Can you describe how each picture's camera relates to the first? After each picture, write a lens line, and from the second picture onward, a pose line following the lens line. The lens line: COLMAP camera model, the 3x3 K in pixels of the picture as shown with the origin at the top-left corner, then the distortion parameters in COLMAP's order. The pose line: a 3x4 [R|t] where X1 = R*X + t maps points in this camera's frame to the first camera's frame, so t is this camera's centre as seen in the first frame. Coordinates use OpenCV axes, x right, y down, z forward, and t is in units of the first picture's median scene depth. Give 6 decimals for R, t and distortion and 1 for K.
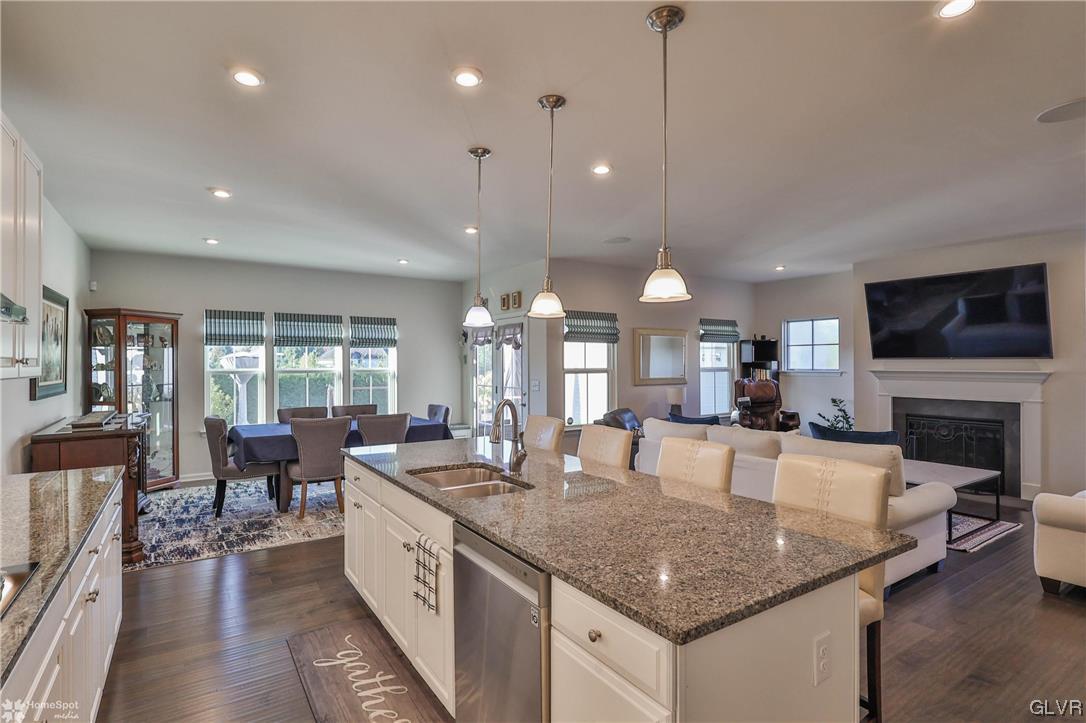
lens RADIAL K [[534.9, 0, 532.5], [0, 534.9, 360.2], [0, 0, 1]] dist [0.003450, -0.000467]
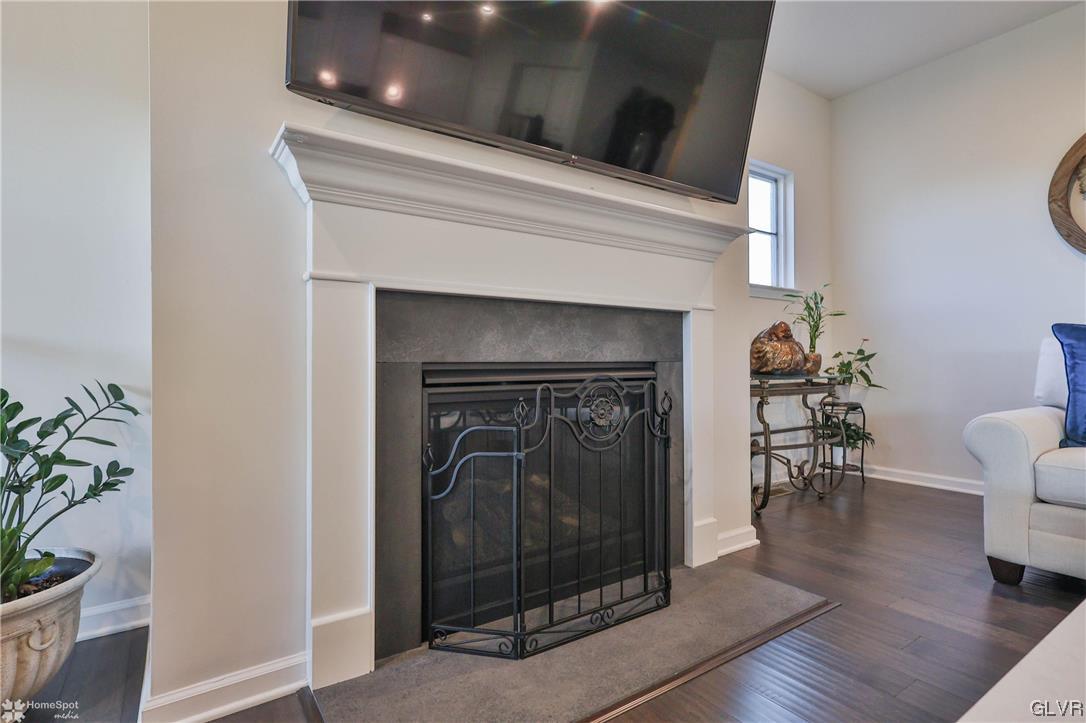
lens RADIAL K [[534.9, 0, 541.5], [0, 534.9, 363.5], [0, 0, 1]] dist [0.003450, -0.000467]
pose [[-0.023551, 0.000916, 0.999722, 0.413405], [-0.004764, 0.999988, -0.001028, 0.089283], [-0.999711, -0.004787, -0.023546, 0.852619]]
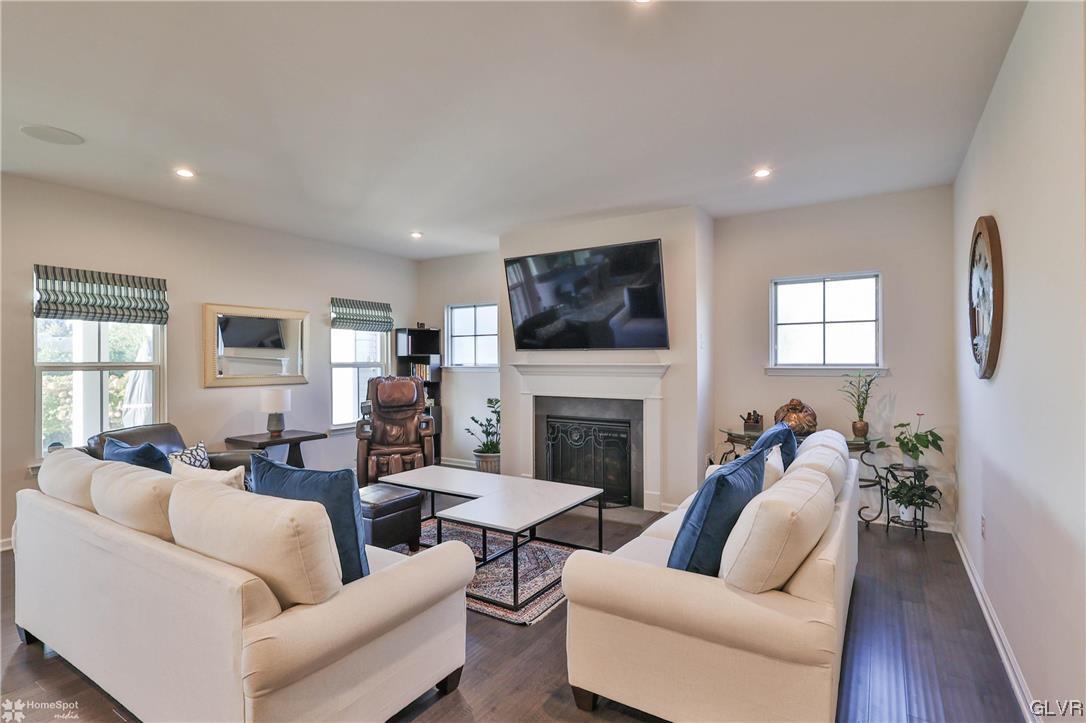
lens RADIAL K [[534.9, 0, 543.0], [0, 534.9, 356.5], [0, 0, 1]] dist [0.003450, -0.000467]
pose [[0.910852, 0.003863, 0.412715, 0.306705], [-0.001641, 0.999982, -0.005739, 0.010619], [-0.412729, 0.004550, 0.910842, 0.207501]]
